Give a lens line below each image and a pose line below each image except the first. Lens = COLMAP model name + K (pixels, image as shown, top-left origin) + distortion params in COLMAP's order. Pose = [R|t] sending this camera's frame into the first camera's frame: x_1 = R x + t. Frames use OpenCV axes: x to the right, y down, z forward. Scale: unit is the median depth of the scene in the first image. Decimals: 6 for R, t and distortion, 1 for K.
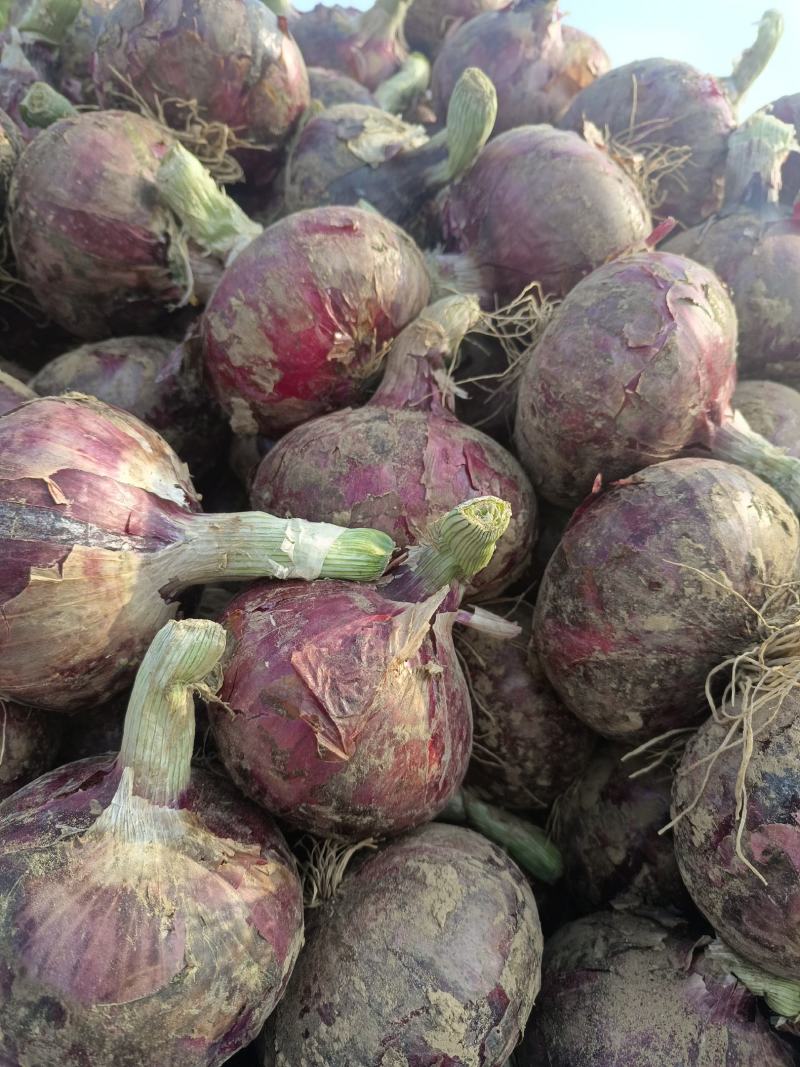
lens RADIAL K [[438.1, 0, 400.0], [0, 438.1, 533.5], [0, 0, 1]] dist [-0.009373, 0.000655]
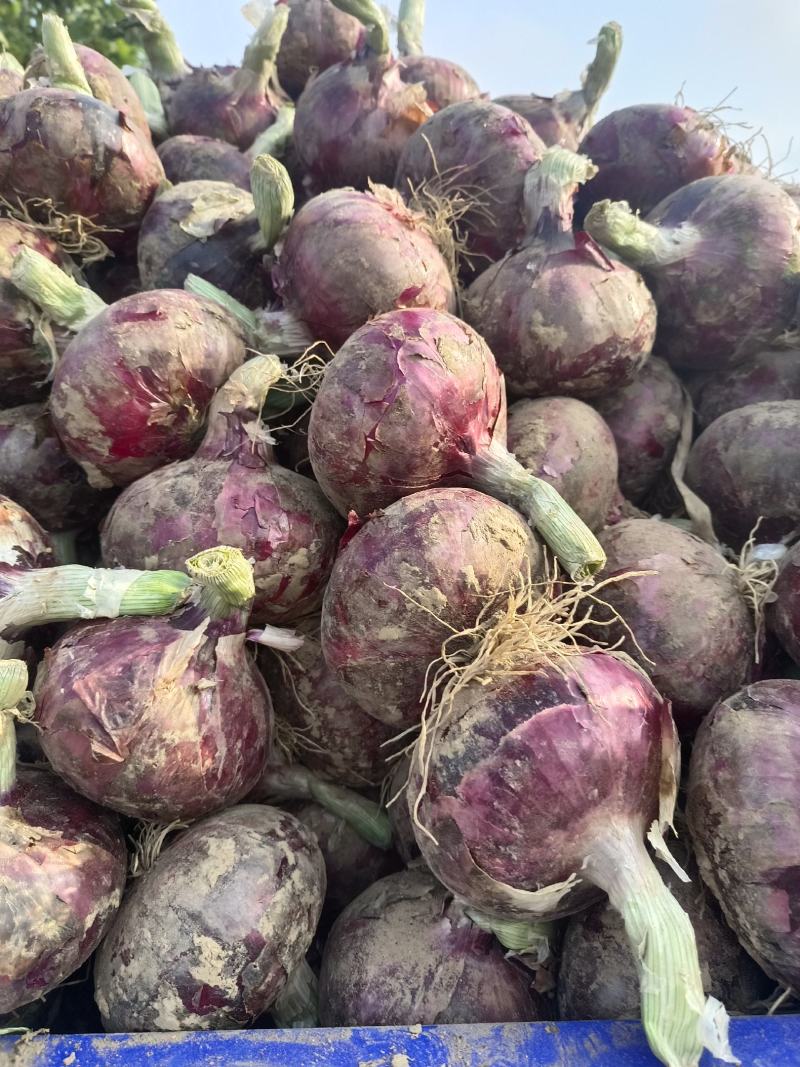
lens RADIAL K [[424.8, 0, 399.6], [0, 424.8, 525.0], [0, 0, 1]] dist [-0.006746, 0.000426]
pose [[0.996109, -0.079319, -0.038404, 0.627372], [0.079945, 0.996686, 0.015048, -0.102044], [0.037083, -0.018060, 0.999149, -0.157831]]
